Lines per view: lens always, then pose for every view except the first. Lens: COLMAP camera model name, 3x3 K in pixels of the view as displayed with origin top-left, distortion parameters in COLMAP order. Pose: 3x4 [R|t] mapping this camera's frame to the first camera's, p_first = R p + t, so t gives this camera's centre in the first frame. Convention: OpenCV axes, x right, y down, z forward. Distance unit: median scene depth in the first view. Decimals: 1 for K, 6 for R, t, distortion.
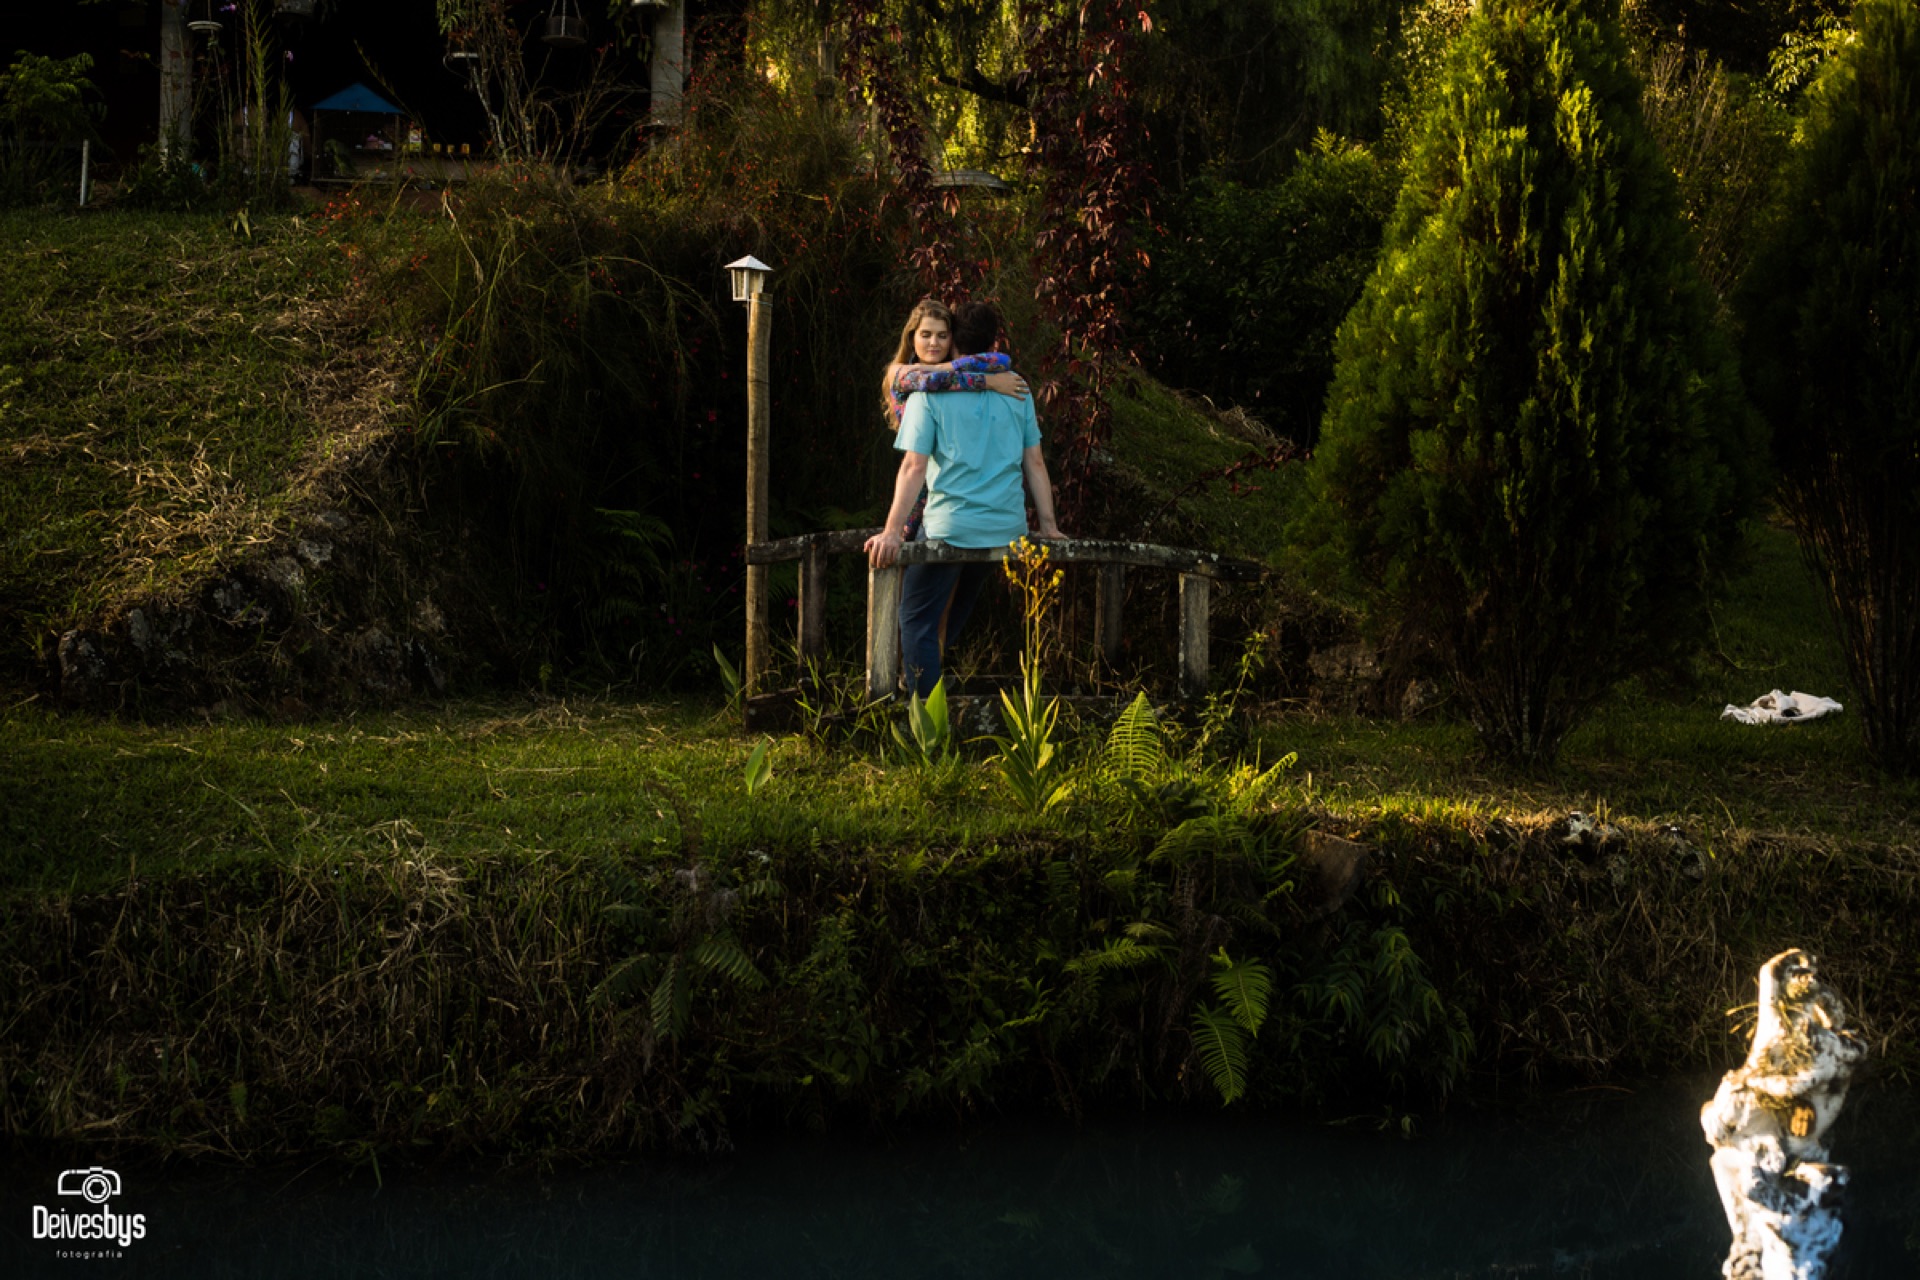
lens RADIAL K [[2750.0, 0, 960.0], [0, 2750.0, 640.0], [0, 0, 1]] dist [-0.116341, -0.059275]
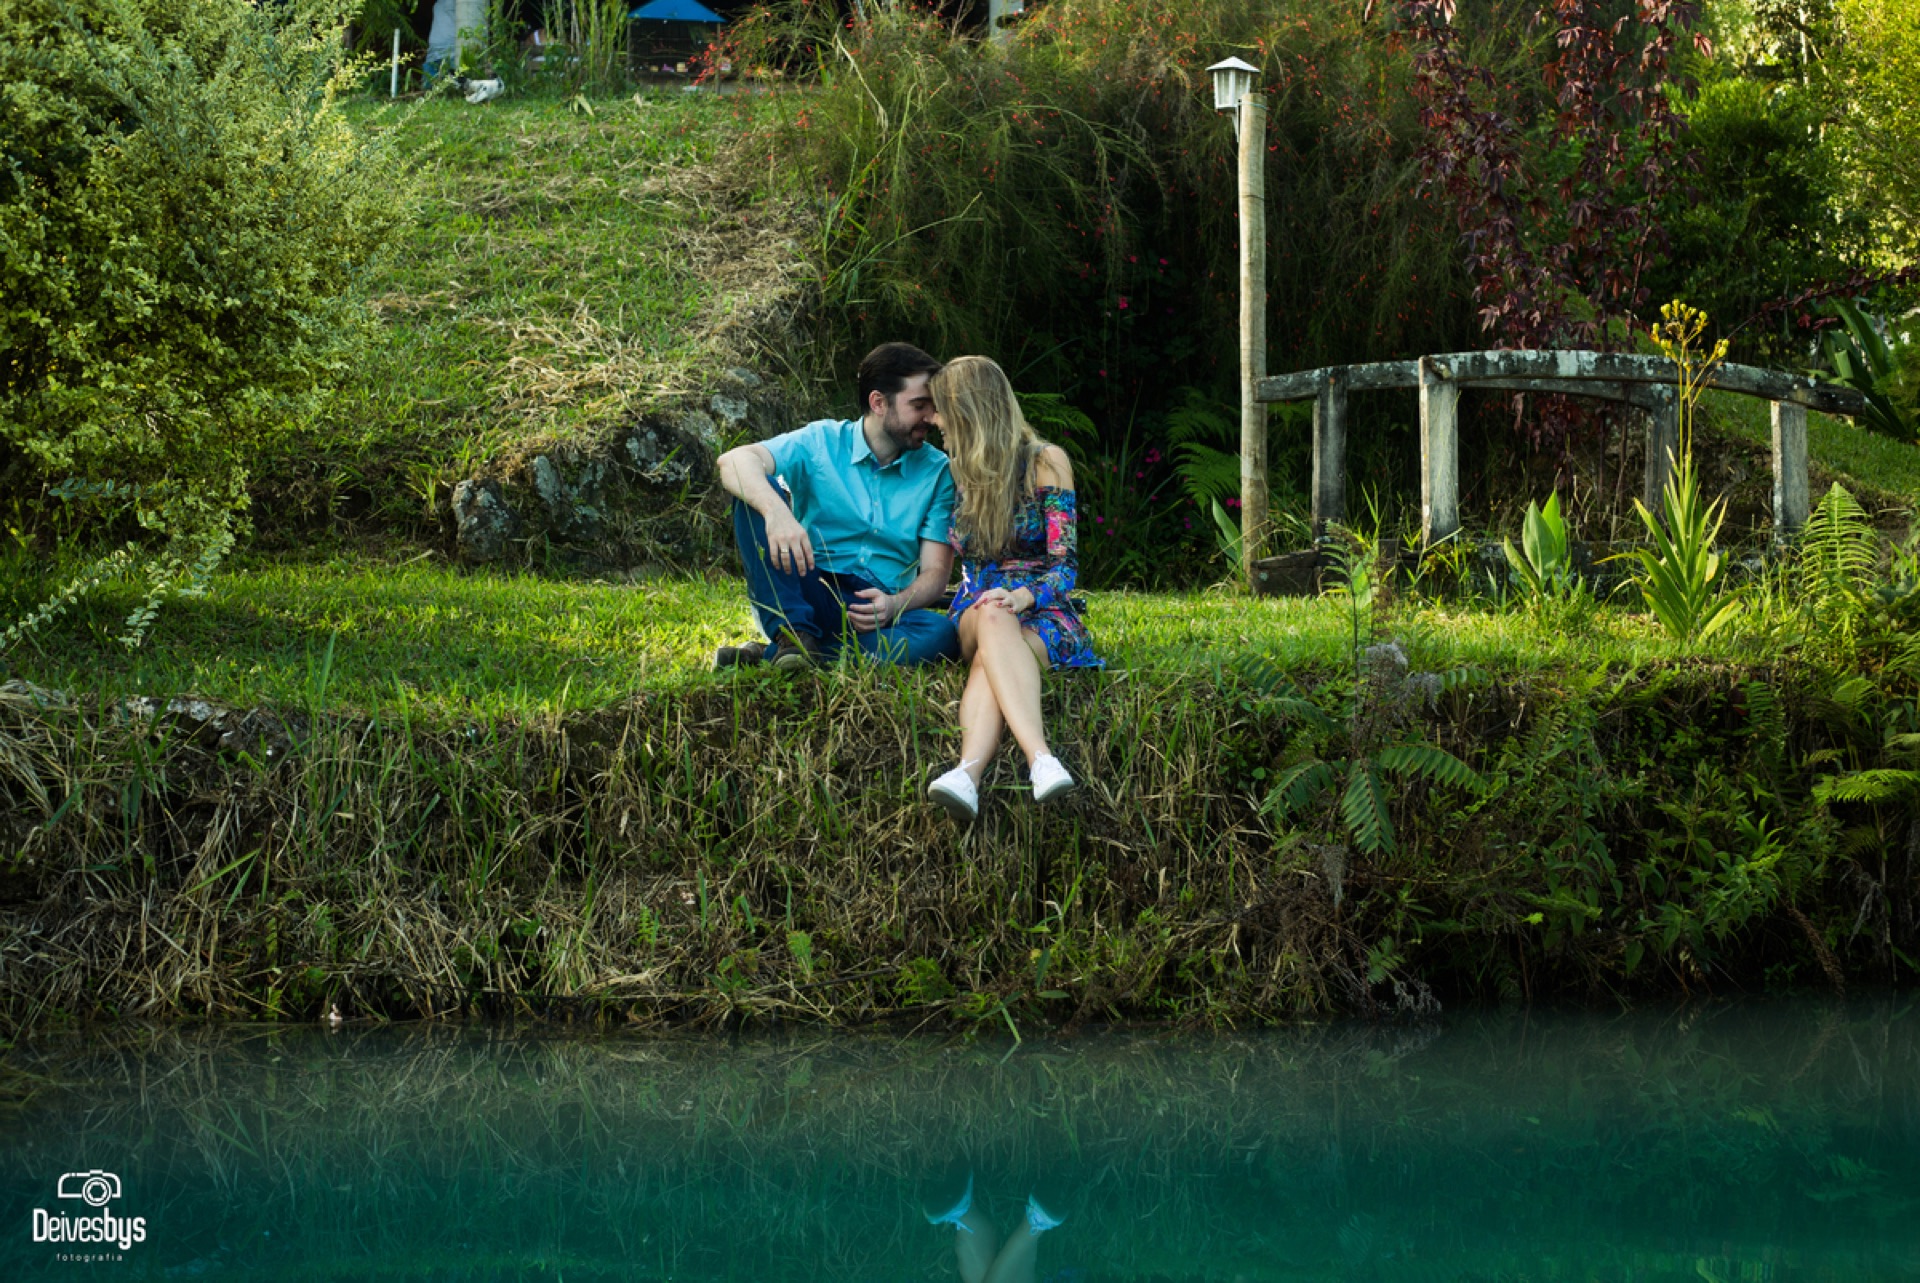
lens RADIAL K [[2797.6, 0, 960.0], [0, 2797.6, 641.5], [0, 0, 1]] dist [-0.116456, -0.035563]
pose [[0.997883, -0.012170, -0.063886, -0.113380], [0.010162, 0.999447, -0.031672, 0.071968], [0.064236, 0.030956, 0.997454, 0.139214]]
